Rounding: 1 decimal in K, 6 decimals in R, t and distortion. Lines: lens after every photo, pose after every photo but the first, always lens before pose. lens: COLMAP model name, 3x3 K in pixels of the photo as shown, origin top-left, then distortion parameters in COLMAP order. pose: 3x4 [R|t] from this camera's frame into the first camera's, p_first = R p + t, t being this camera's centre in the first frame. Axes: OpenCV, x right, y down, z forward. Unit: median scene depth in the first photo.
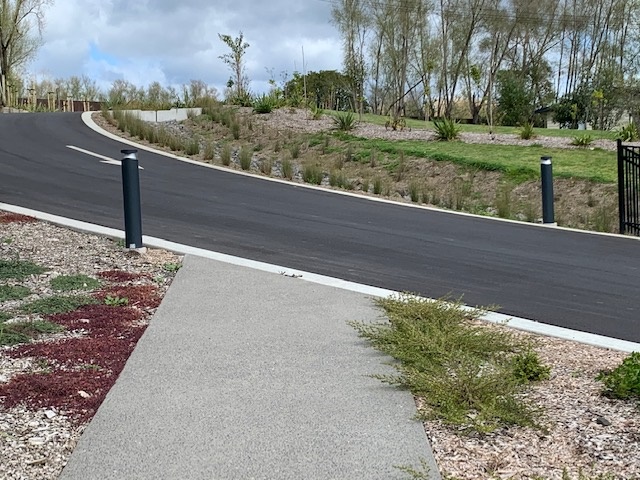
lens RADIAL K [[1066.6, 0, 320.0], [0, 1066.6, 239.9], [0, 0, 1]] dist [-0.062568, 0.000000]
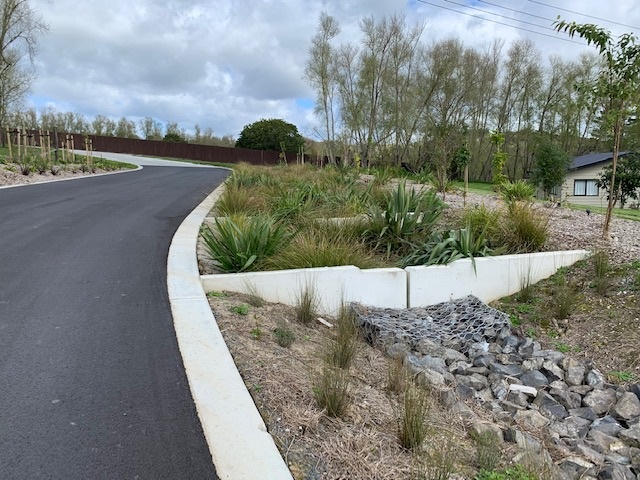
lens RADIAL K [[526.6, 0, 319.8], [0, 526.6, 238.6], [0, 0, 1]] dist [-0.008906, -0.004352]
pose [[0.976671, 0.003868, 0.214707, -0.100855], [-0.018217, 0.997726, 0.064889, -0.067091], [-0.213968, -0.067287, 0.974521, 0.420359]]
